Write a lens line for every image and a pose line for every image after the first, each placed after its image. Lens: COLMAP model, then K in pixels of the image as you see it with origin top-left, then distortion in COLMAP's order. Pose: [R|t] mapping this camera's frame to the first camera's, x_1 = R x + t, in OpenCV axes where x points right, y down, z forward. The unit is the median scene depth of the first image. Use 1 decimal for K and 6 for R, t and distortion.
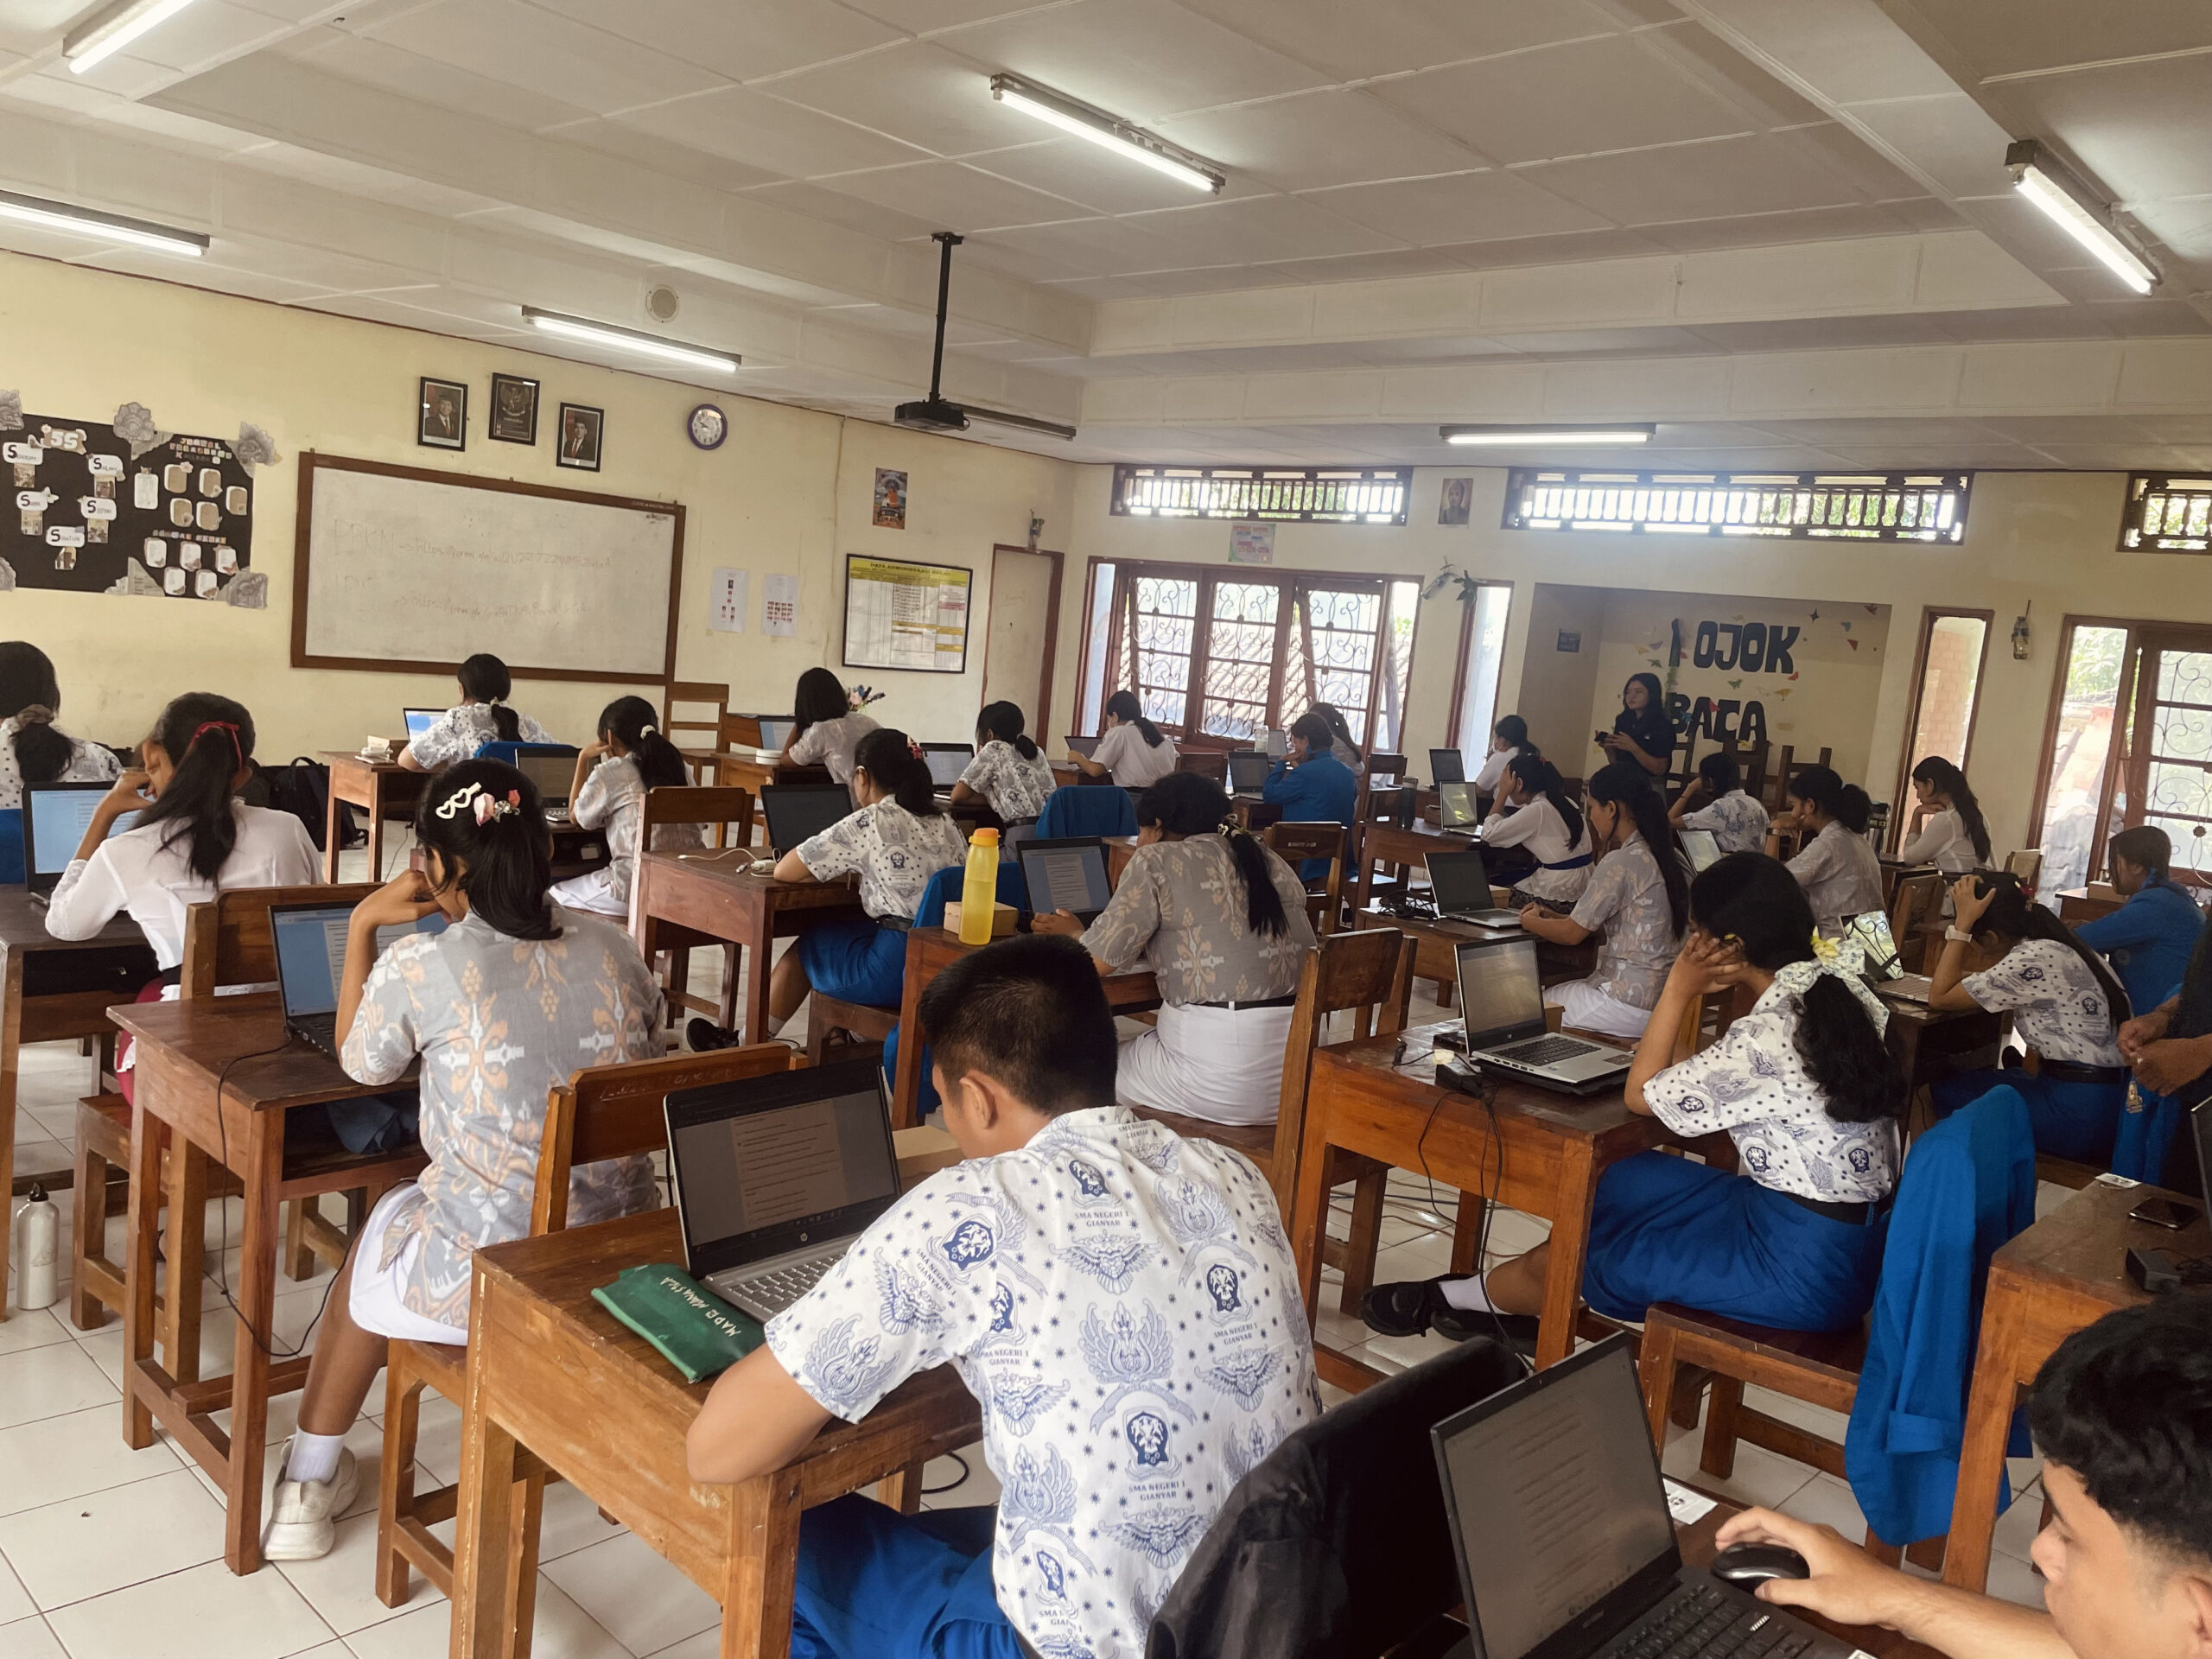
lens RADIAL K [[1686.1, 0, 1106.0], [0, 1686.1, 829.5], [0, 0, 1]] dist [0.066165, -0.099445]
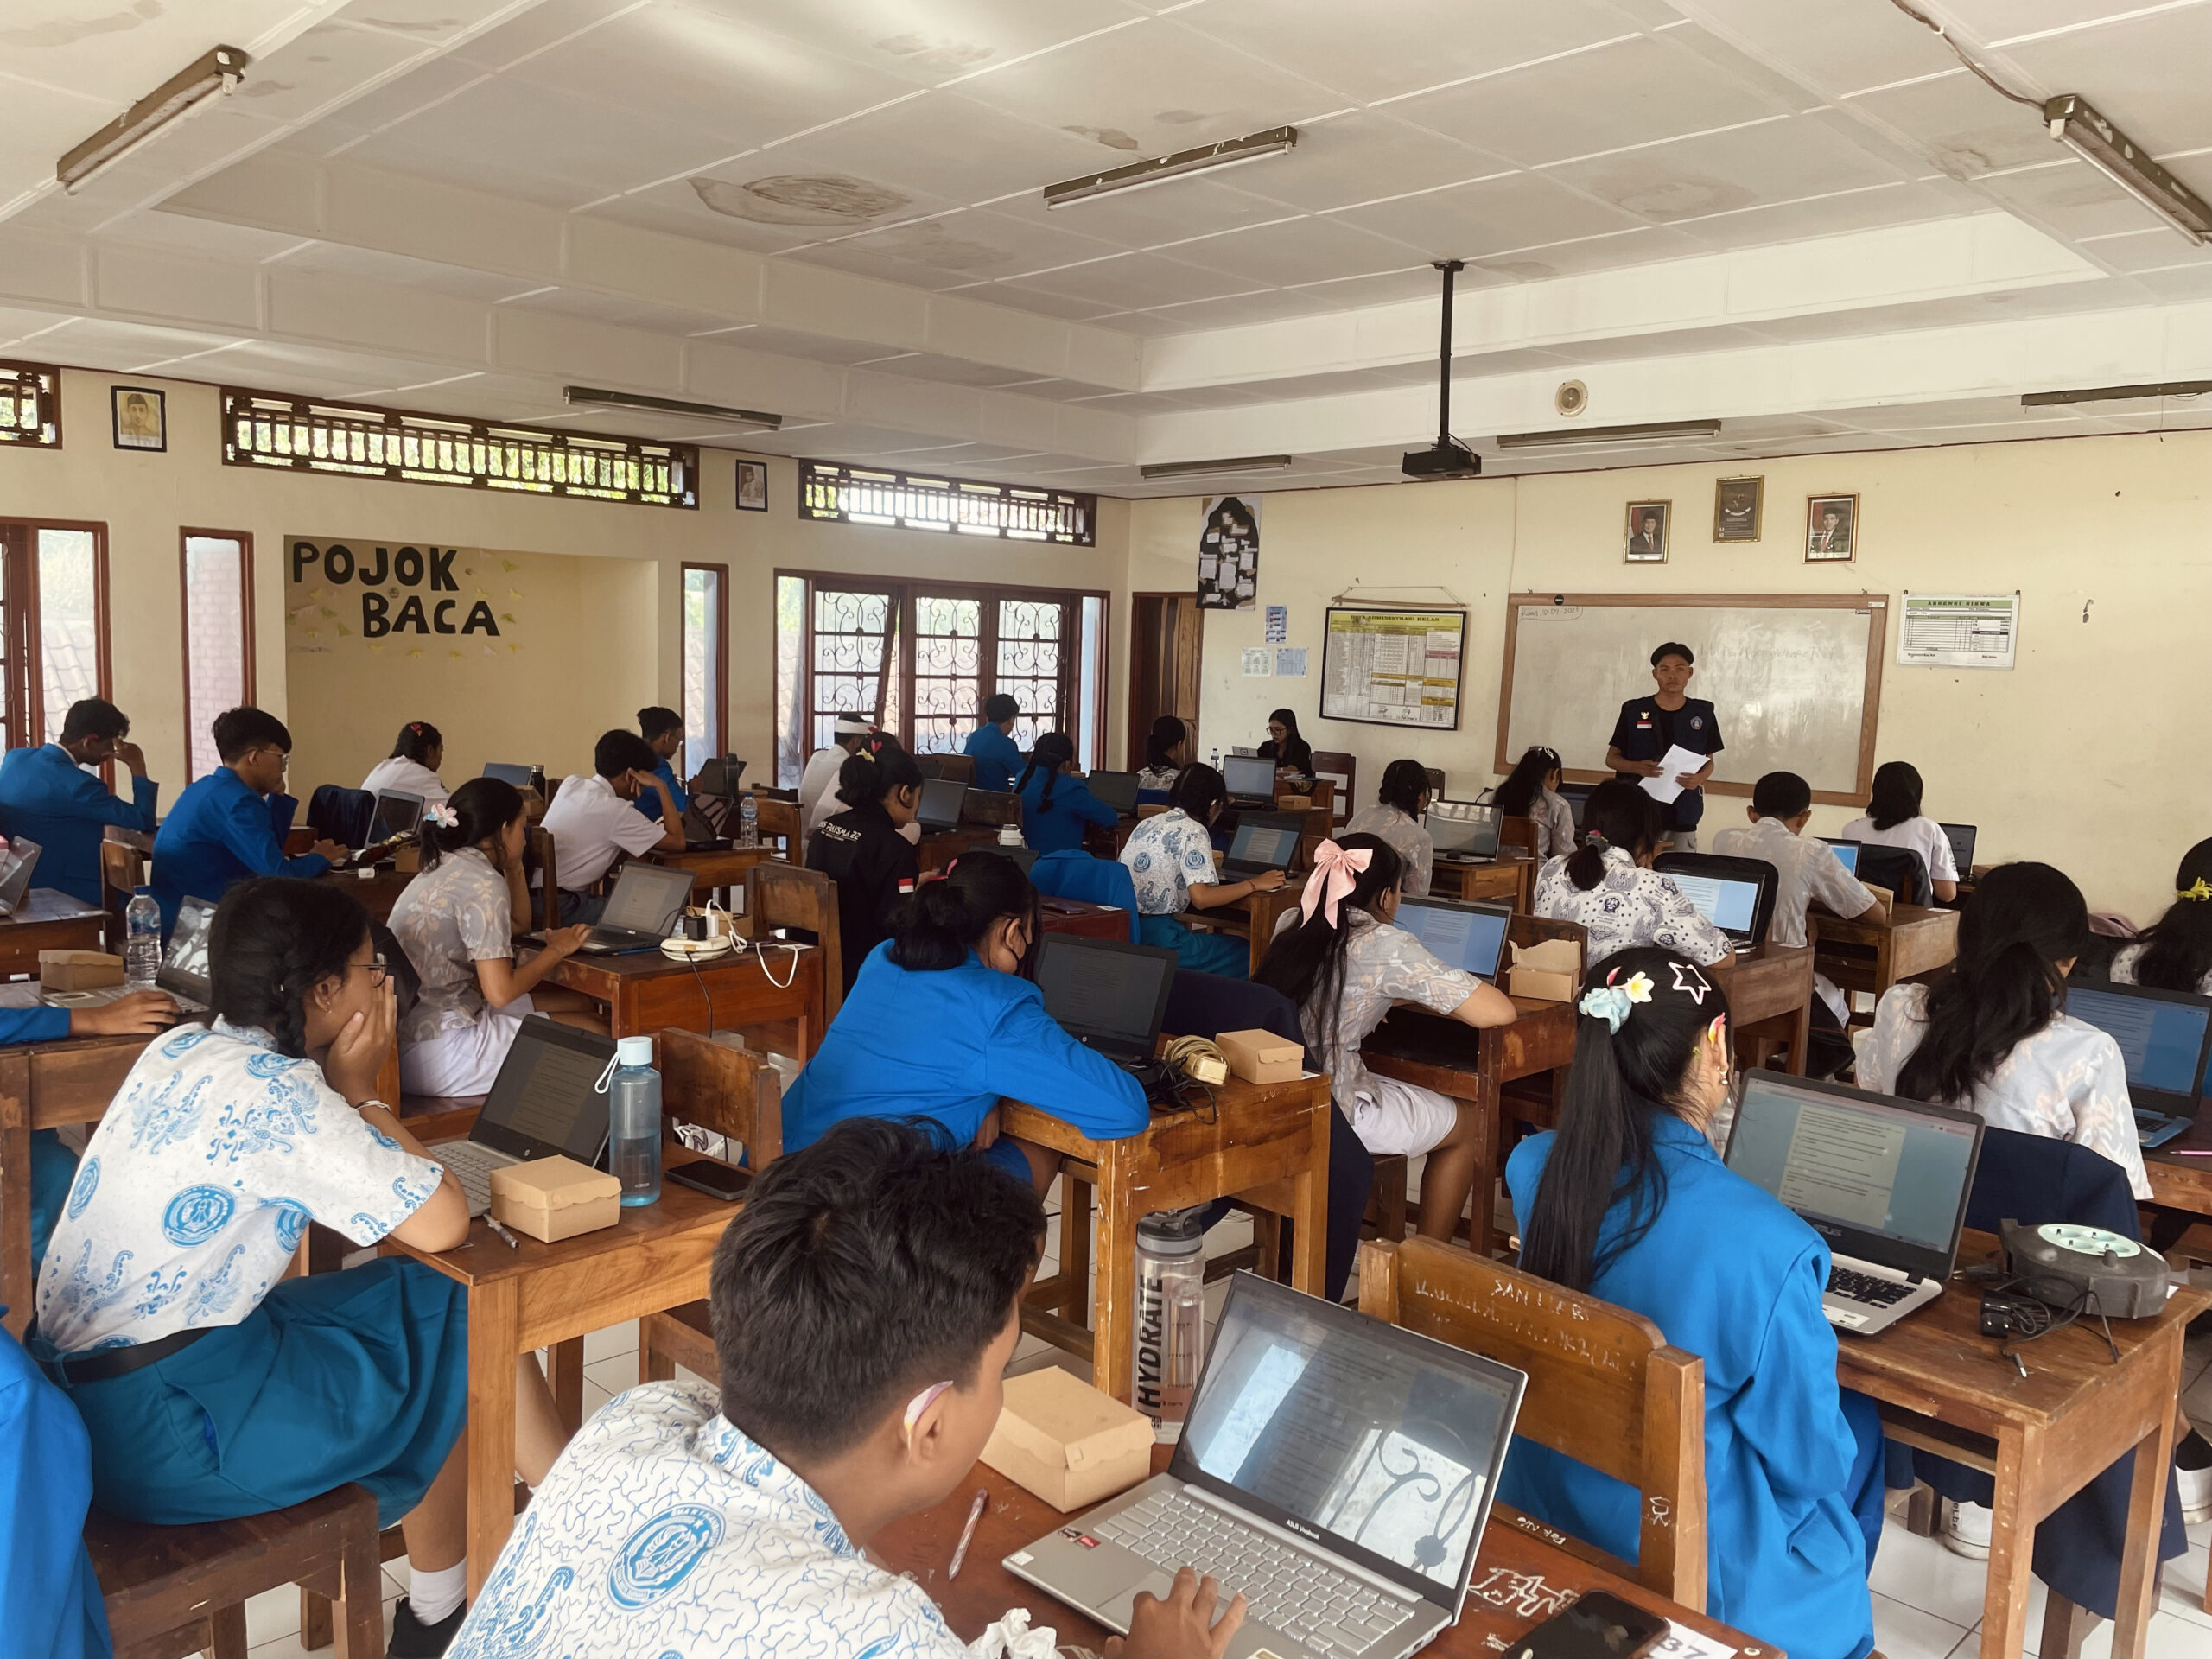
lens RADIAL K [[1686.1, 0, 1106.0], [0, 1686.1, 829.5], [0, 0, 1]] dist [0.066165, -0.099445]
pose [[0.021875, -0.200164, 0.979518, -0.757262], [0.097246, 0.975533, 0.197178, -0.167408], [-0.995020, 0.090941, 0.040805, 0.744756]]
